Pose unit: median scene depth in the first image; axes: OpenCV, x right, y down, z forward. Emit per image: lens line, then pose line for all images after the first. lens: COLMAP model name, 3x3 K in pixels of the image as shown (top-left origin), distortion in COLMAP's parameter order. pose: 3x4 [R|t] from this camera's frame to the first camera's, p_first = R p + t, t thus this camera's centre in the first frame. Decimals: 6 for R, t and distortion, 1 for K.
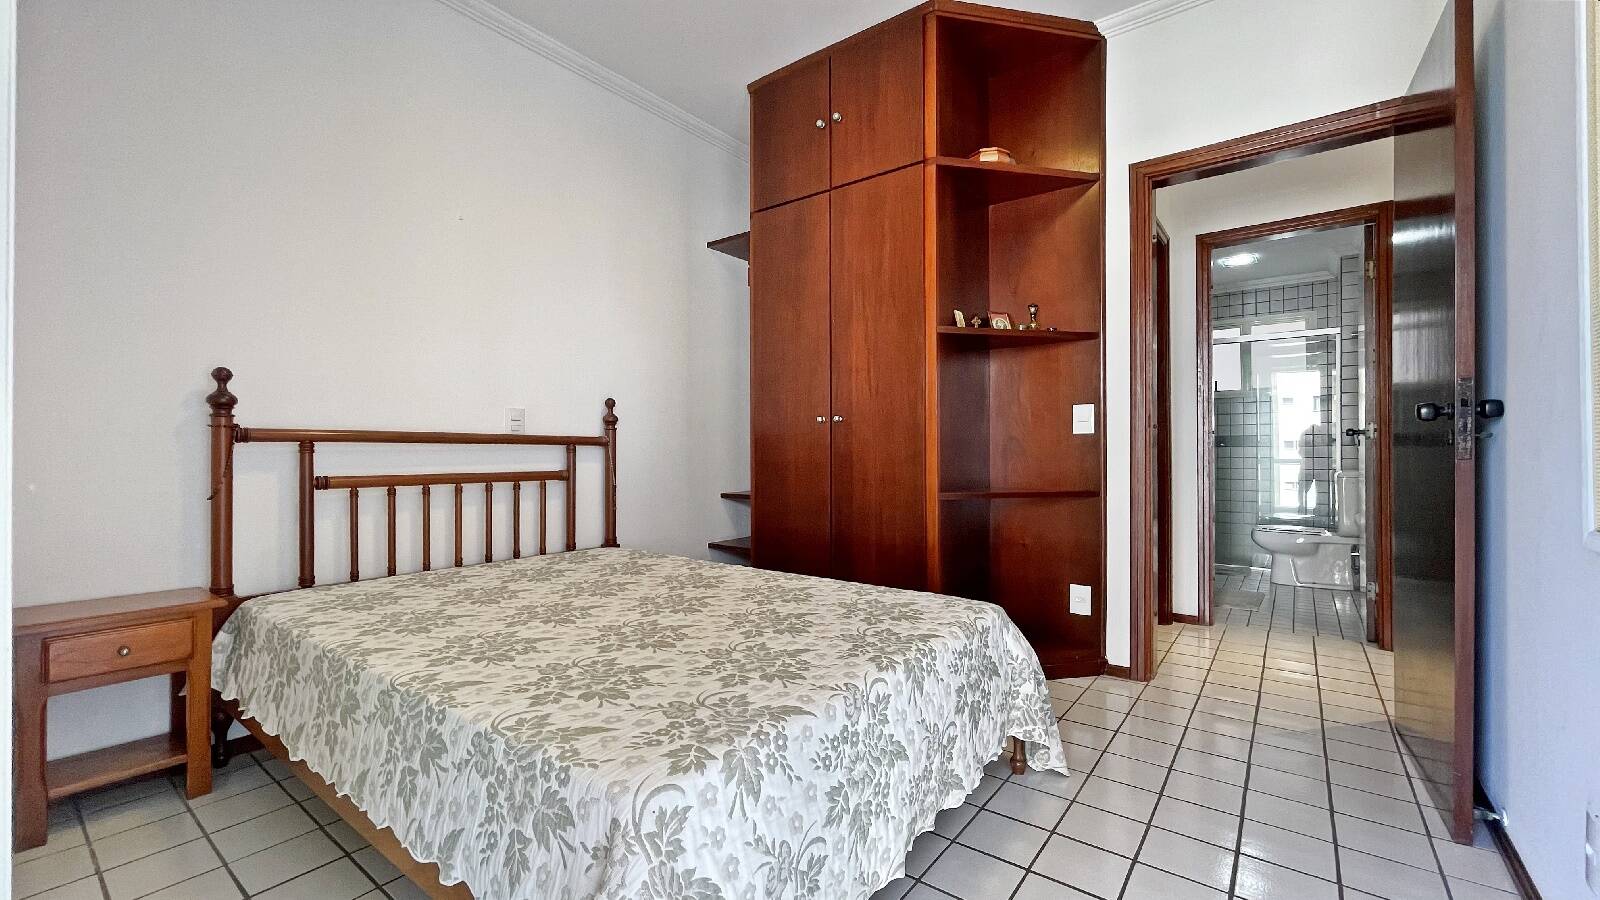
lens RADIAL K [[657.7, 0, 785.3], [0, 657.7, 450.6], [0, 0, 1]] dist [-0.003625, 0.001382]
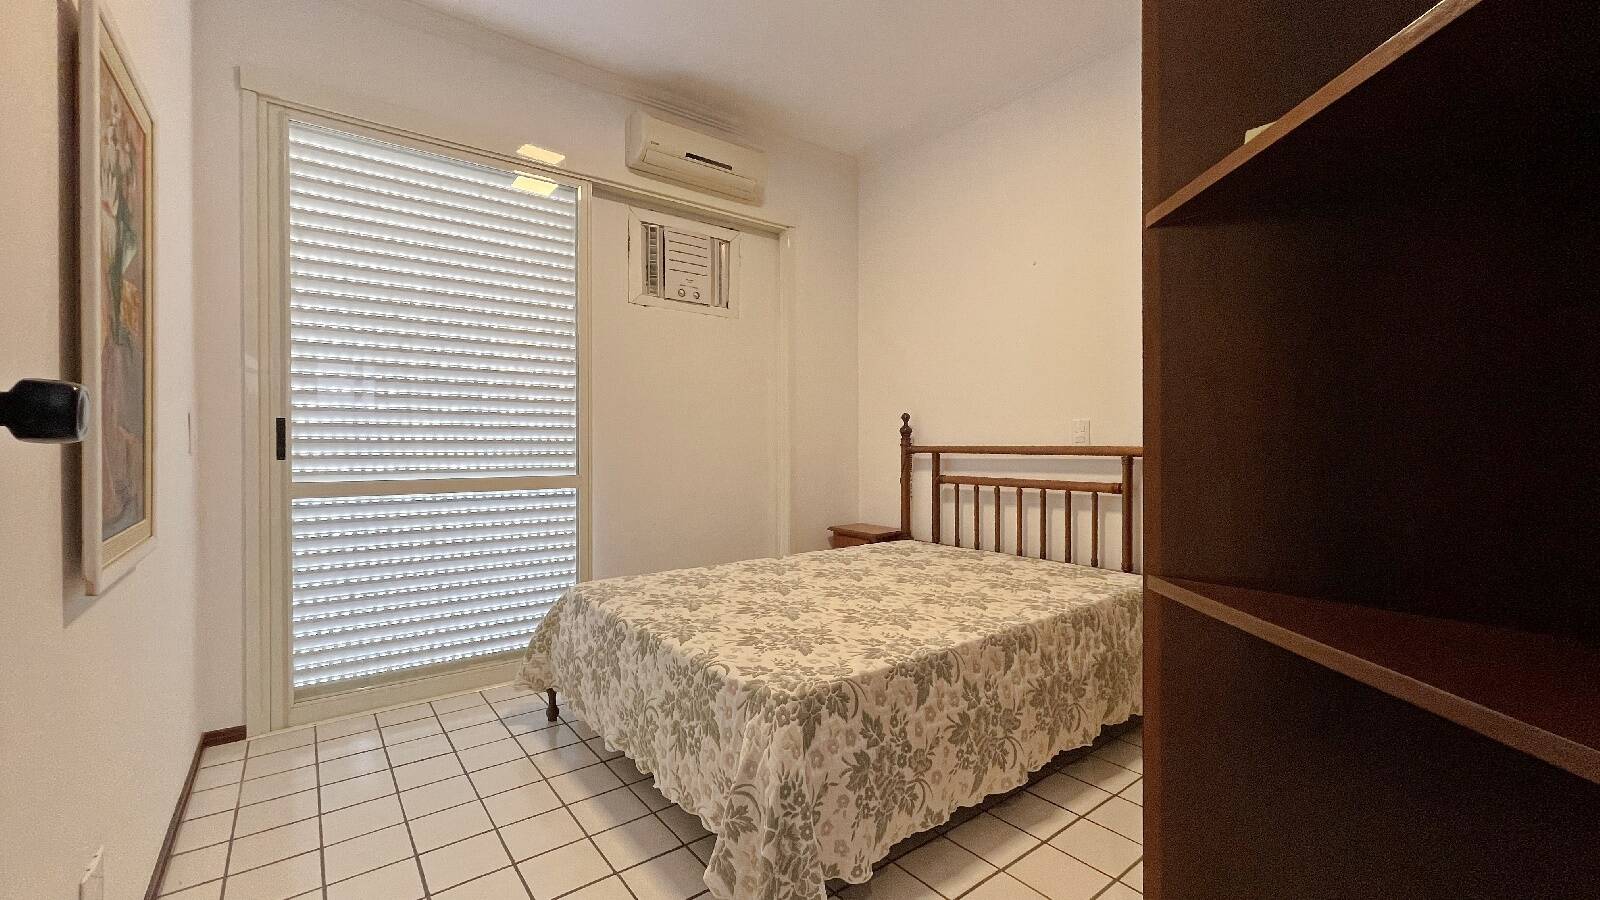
lens RADIAL K [[657.7, 0, 793.0], [0, 657.7, 436.6], [0, 0, 1]] dist [-0.003625, 0.001382]
pose [[-0.245484, 0.000174, -0.969401, 1.013523], [0.004979, 0.999987, -0.001081, -0.058849], [0.969388, -0.005092, -0.245482, 1.124323]]
